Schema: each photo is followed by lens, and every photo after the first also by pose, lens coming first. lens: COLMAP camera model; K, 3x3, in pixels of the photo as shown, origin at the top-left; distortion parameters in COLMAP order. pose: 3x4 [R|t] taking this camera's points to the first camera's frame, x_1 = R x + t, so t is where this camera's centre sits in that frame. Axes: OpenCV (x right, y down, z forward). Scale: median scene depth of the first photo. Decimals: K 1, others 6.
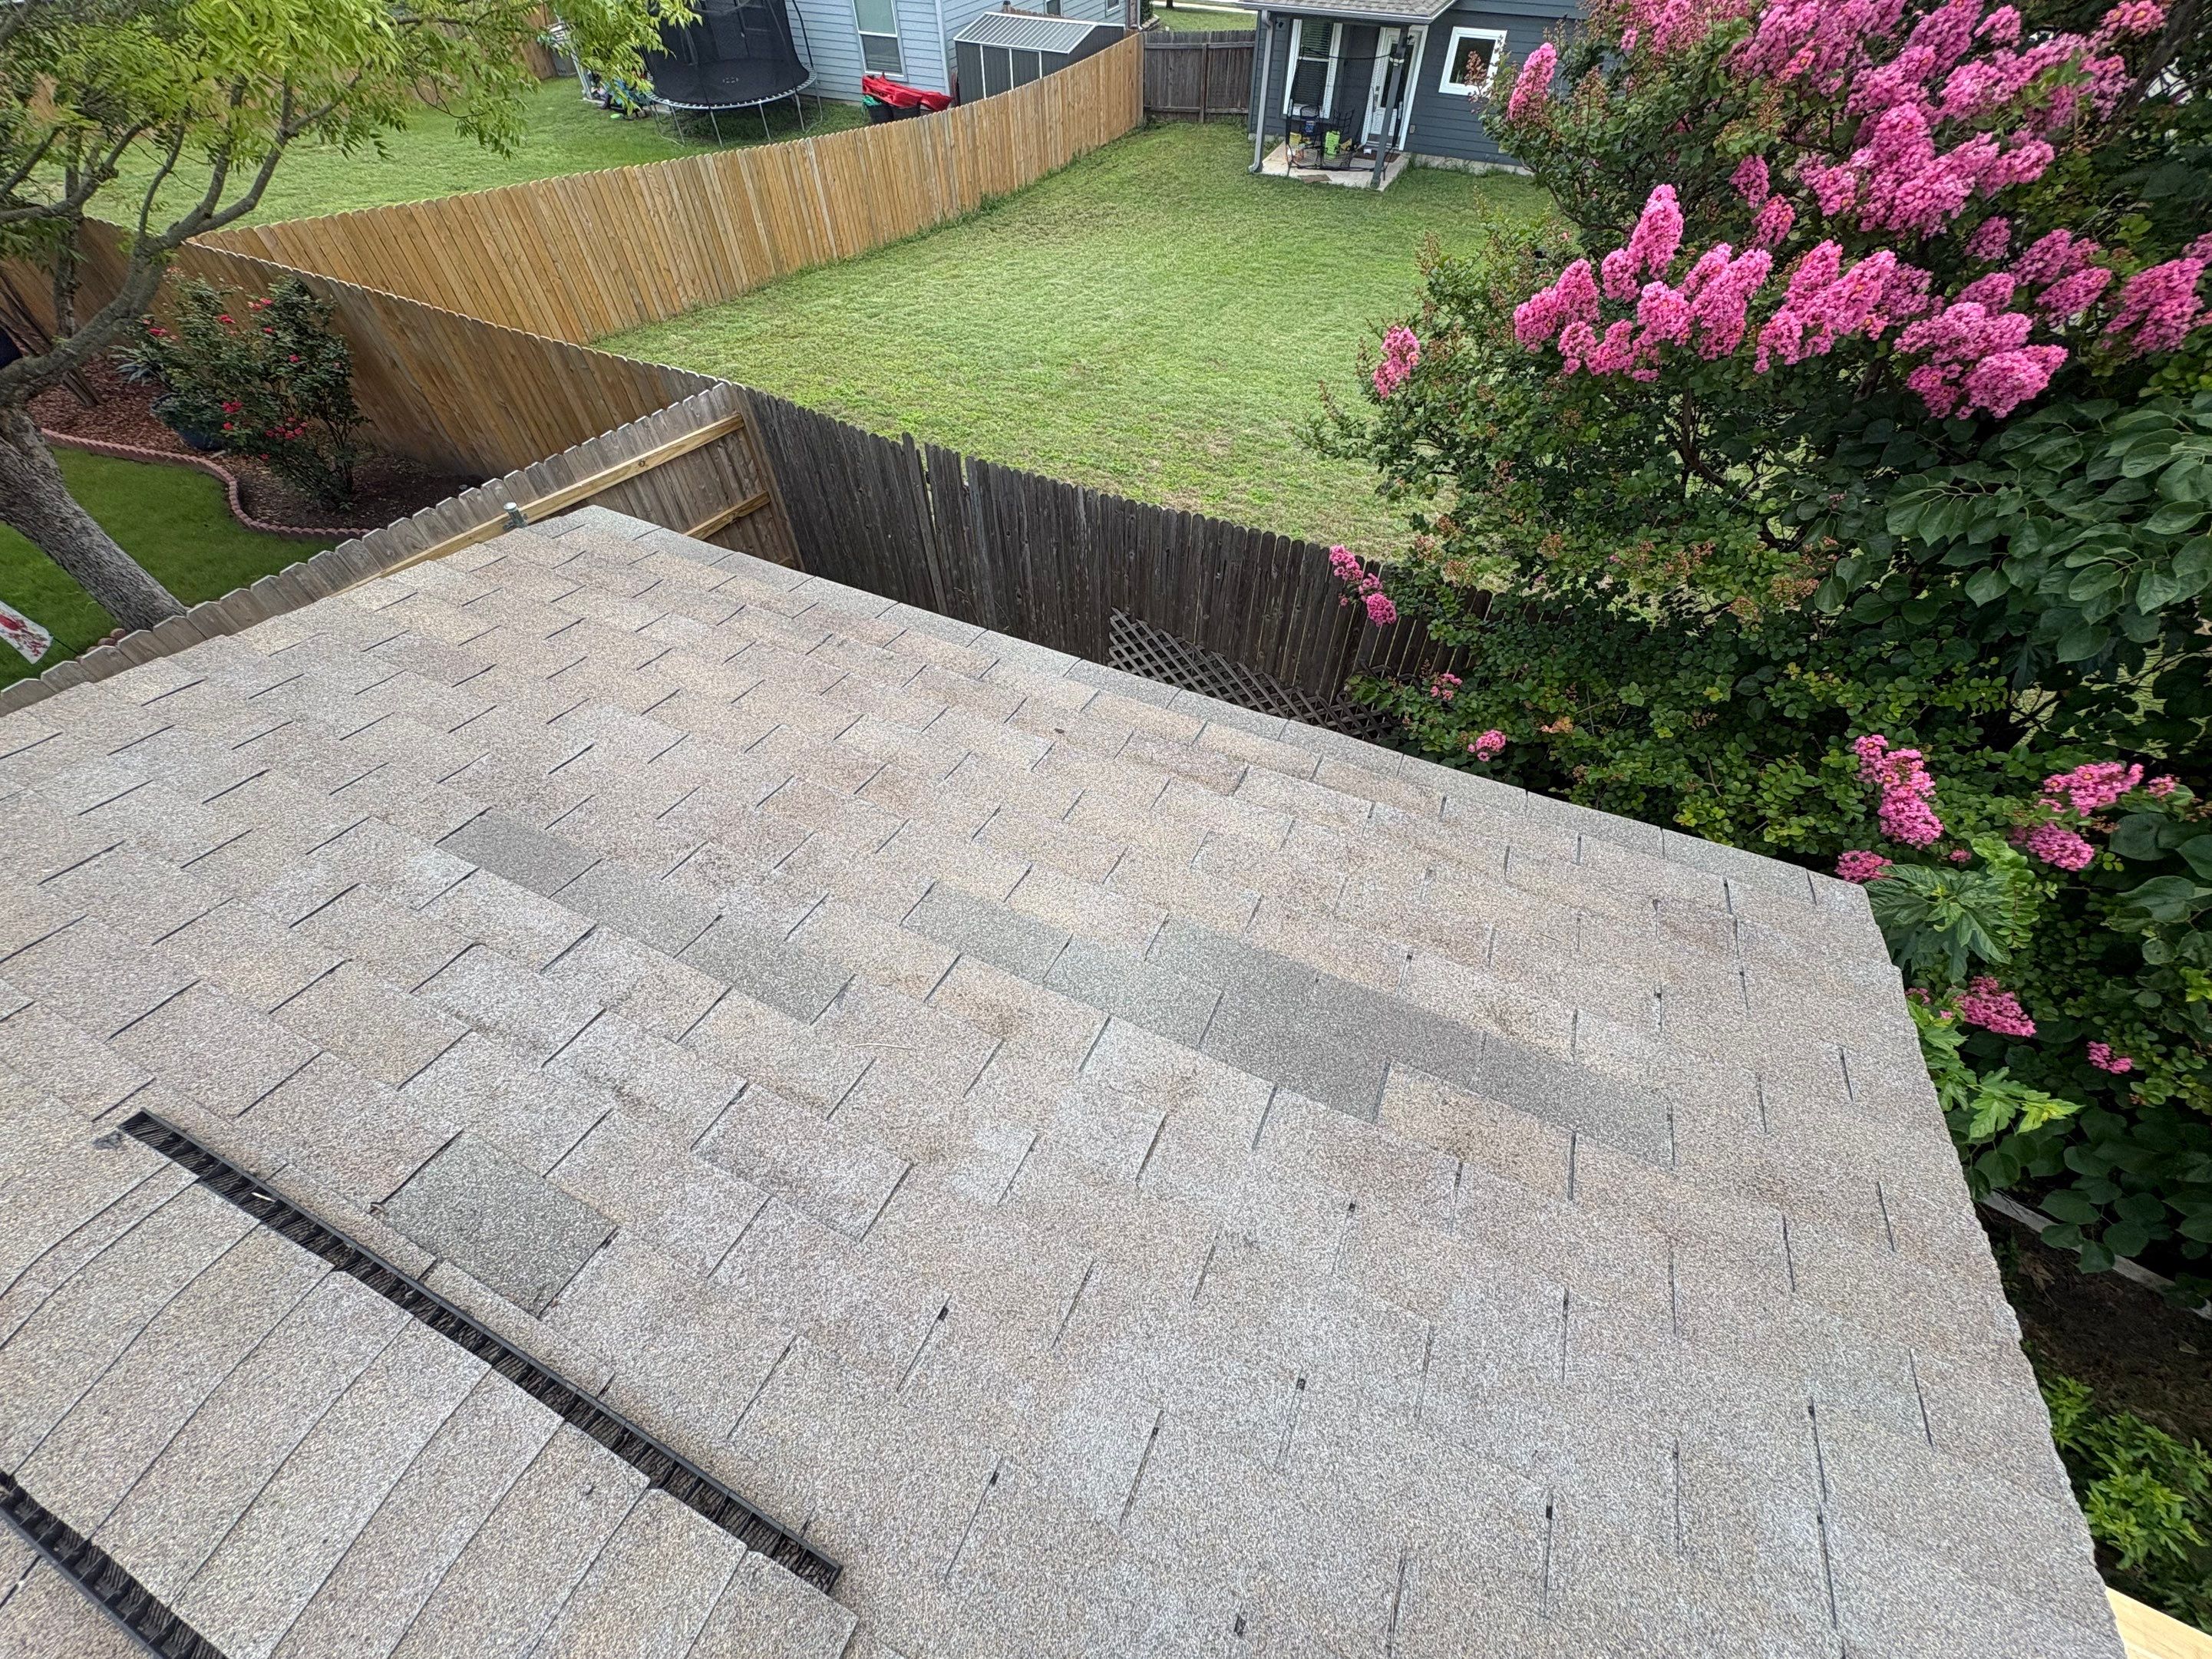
lens RADIAL K [[887.2, 0, 1109.7], [0, 887.2, 837.4], [0, 0, 1]] dist [0.008872, -0.002547]
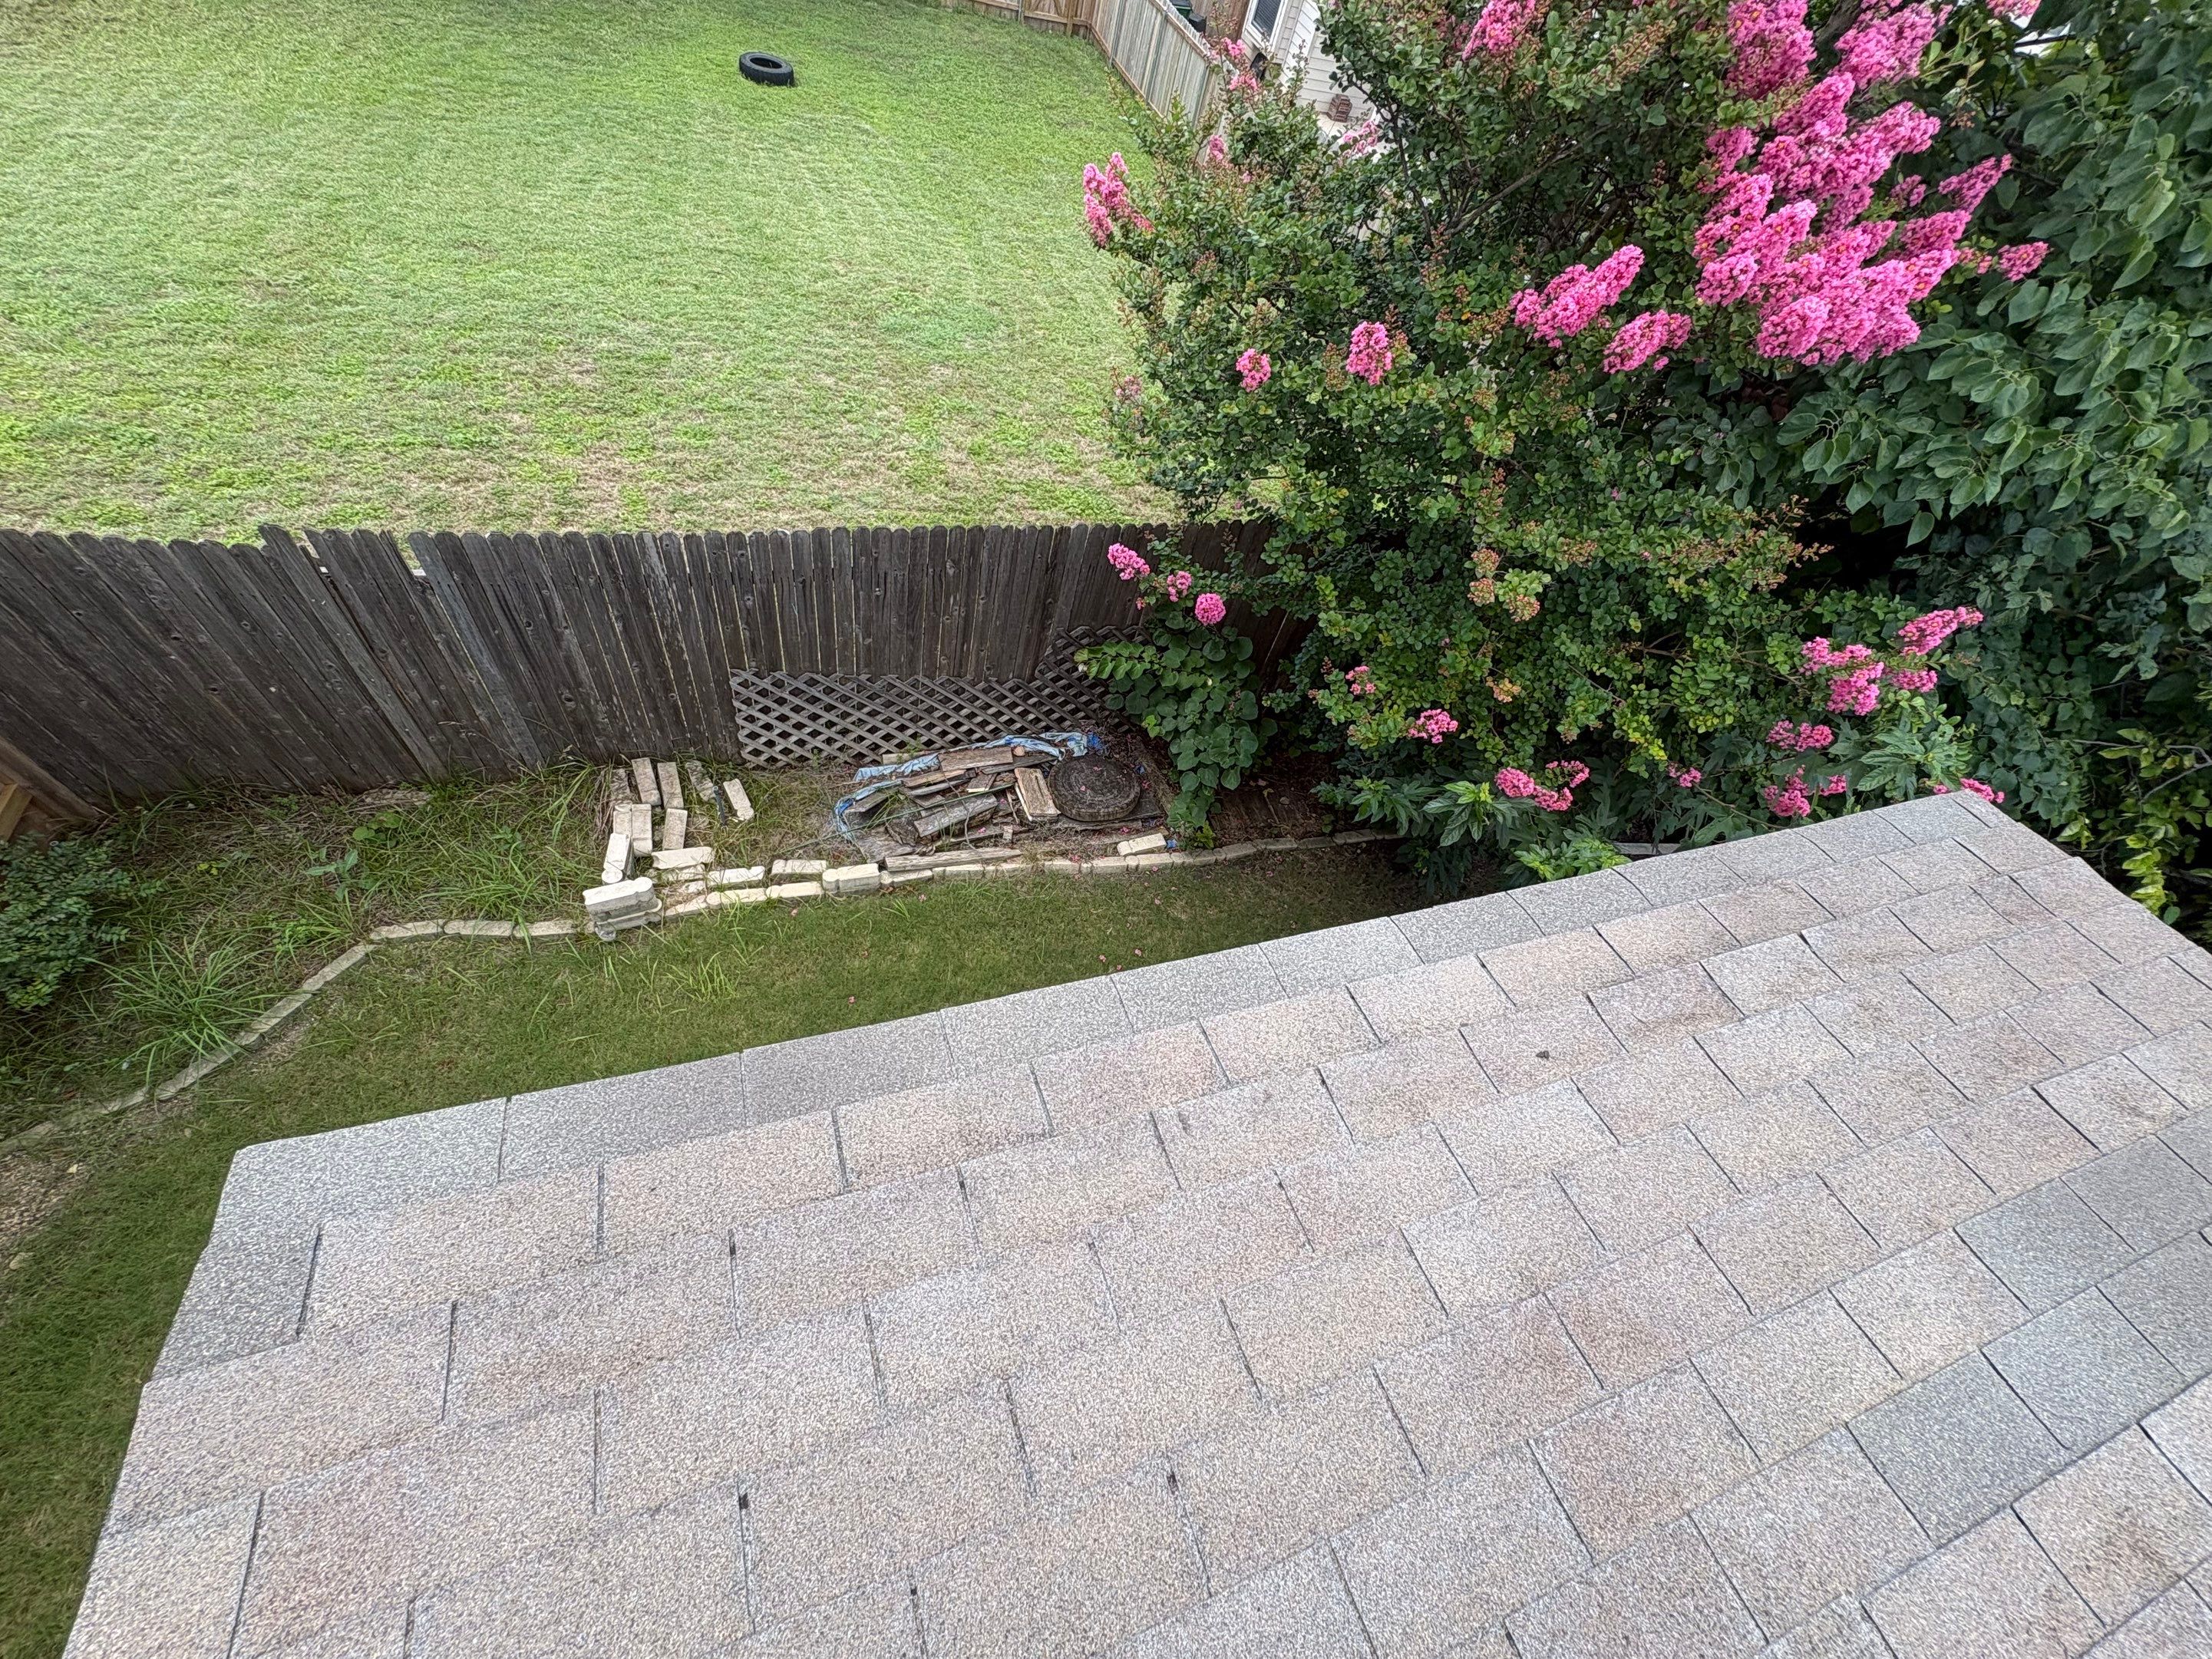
lens RADIAL K [[887.2, 0, 1108.1], [0, 887.2, 829.6], [0, 0, 1]] dist [0.008872, -0.002547]
pose [[0.720395, -0.467338, 0.512470, -0.222992], [0.385028, 0.884055, 0.264953, -0.228019], [-0.576874, 0.006445, 0.816808, 0.229883]]
